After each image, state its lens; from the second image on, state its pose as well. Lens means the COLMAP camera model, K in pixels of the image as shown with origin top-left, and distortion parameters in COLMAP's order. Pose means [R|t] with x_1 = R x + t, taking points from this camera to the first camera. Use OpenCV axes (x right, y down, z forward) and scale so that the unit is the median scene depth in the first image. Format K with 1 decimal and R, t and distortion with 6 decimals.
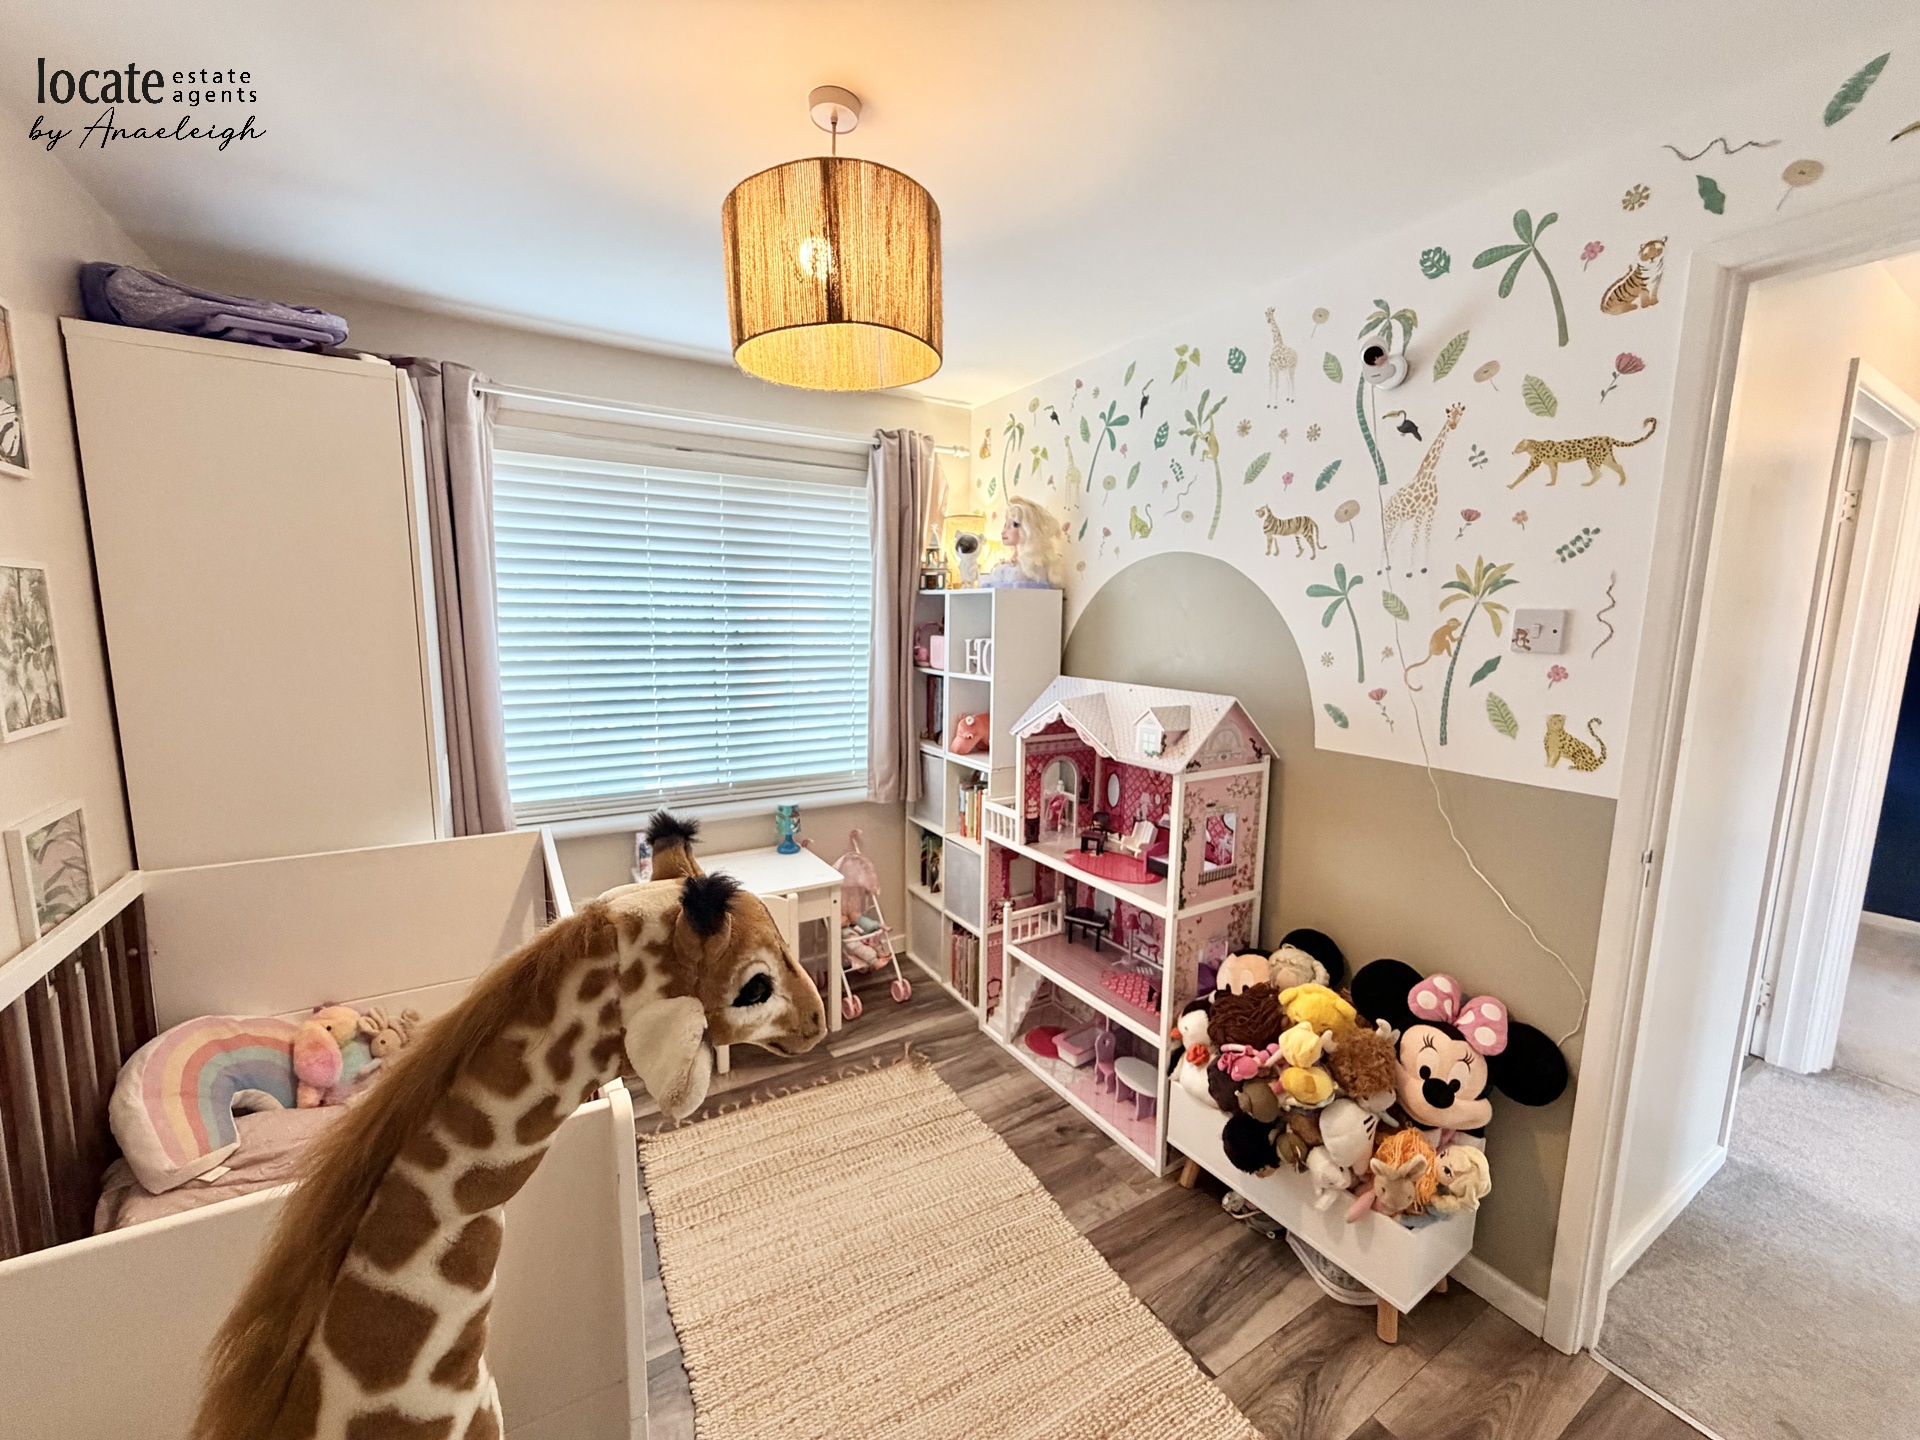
lens RADIAL K [[763.5, 0, 953.7], [0, 763.5, 724.7], [0, 0, 1]] dist [0.000045, -0.000461]
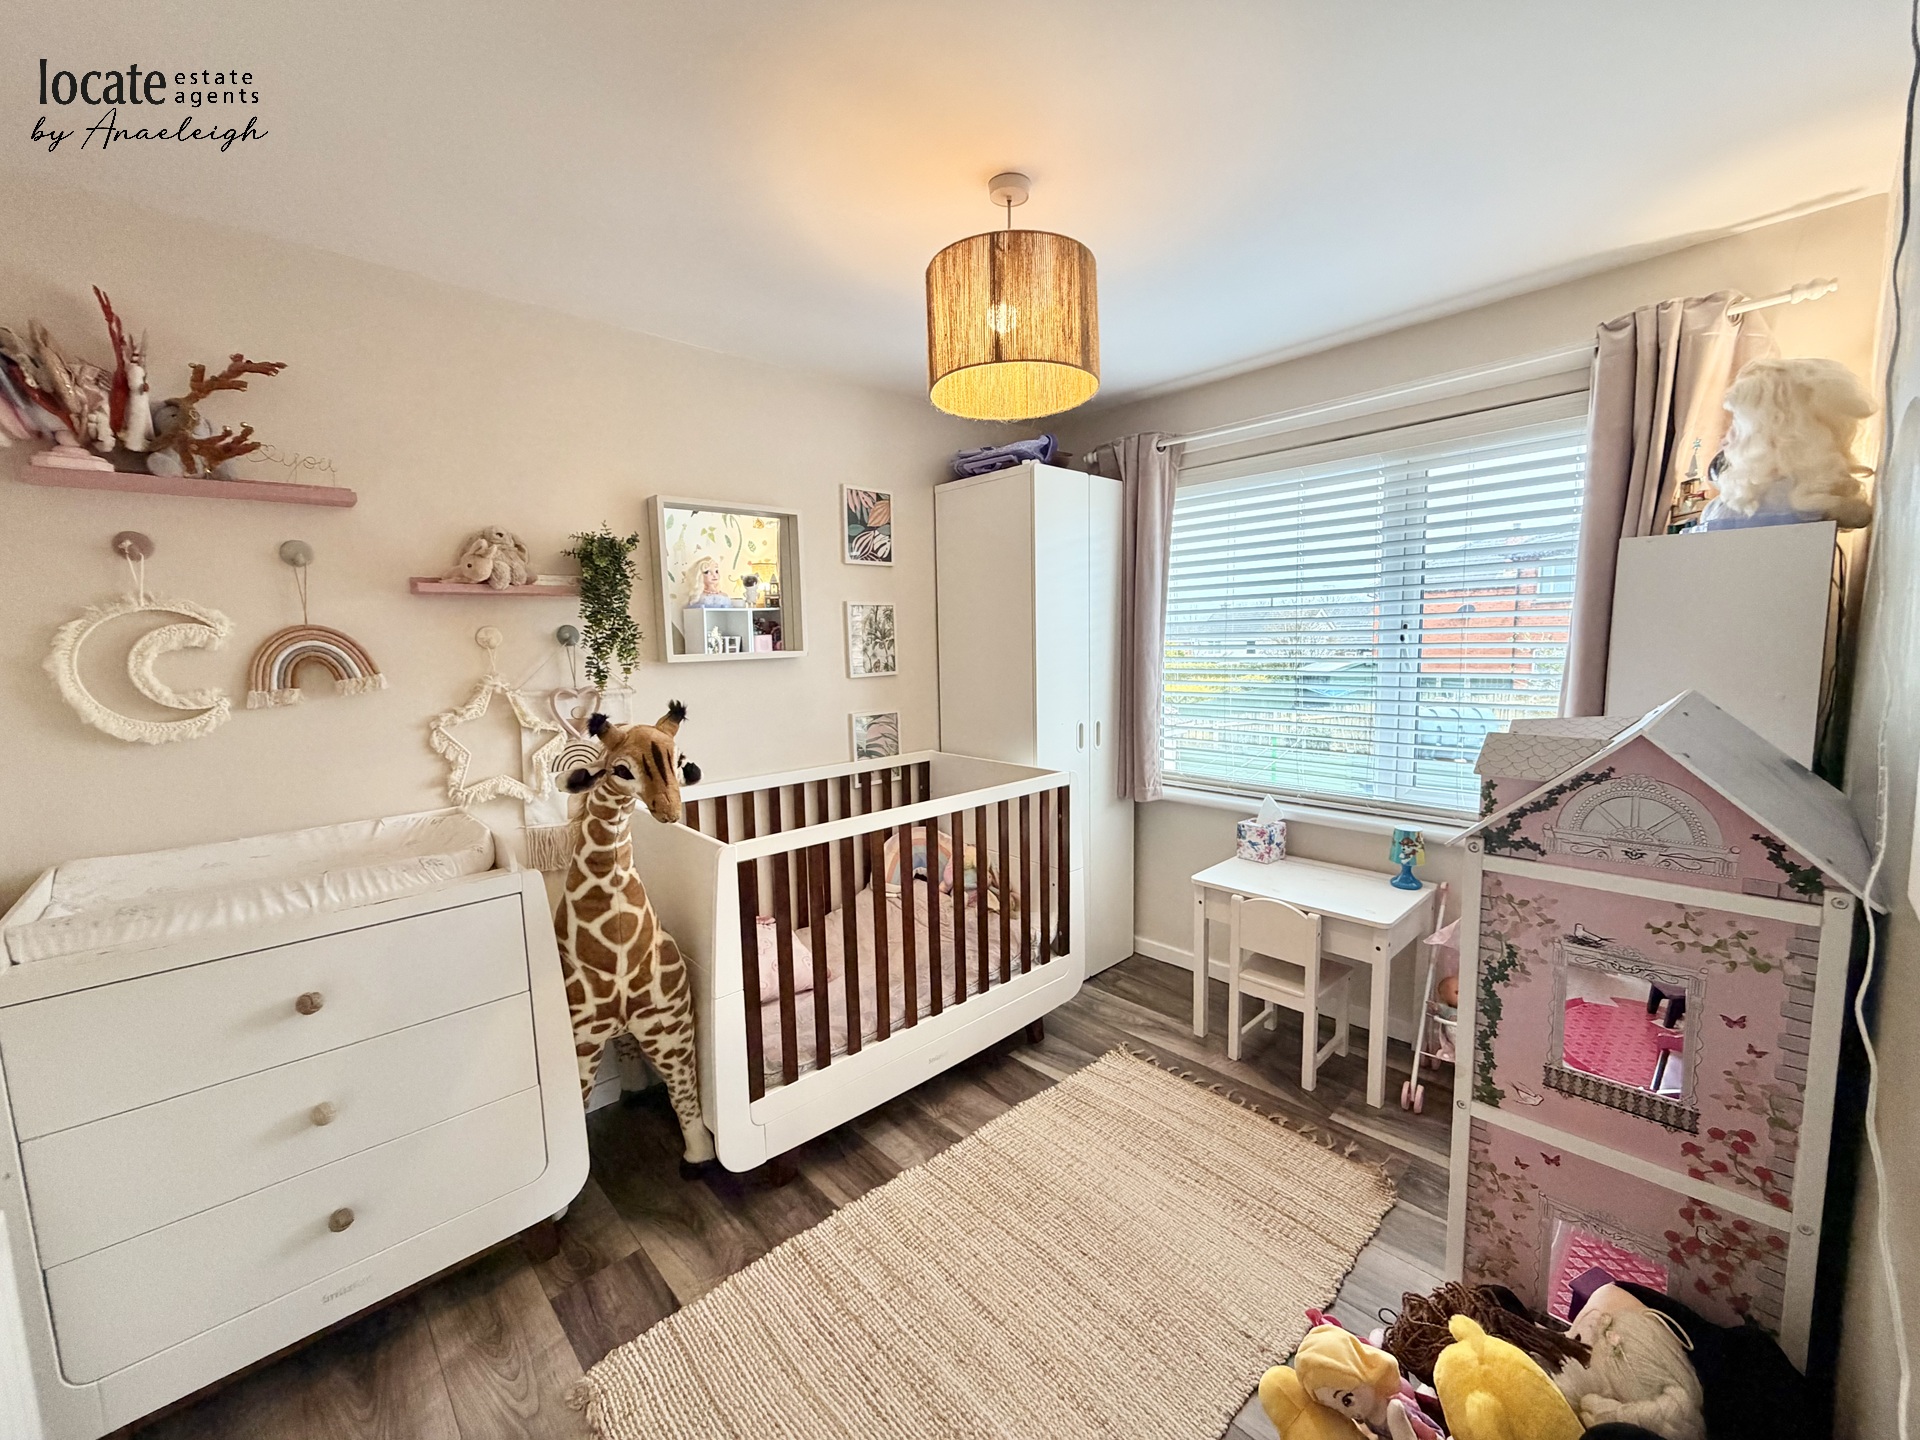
lens RADIAL K [[763.5, 0, 953.8], [0, 763.5, 720.8], [0, 0, 1]] dist [0.000045, -0.000461]
pose [[0.202369, 0.091062, -0.975066, 0.693333], [-0.109136, 0.991562, 0.069952, -0.025949], [0.973209, 0.092259, 0.210600, 0.463530]]
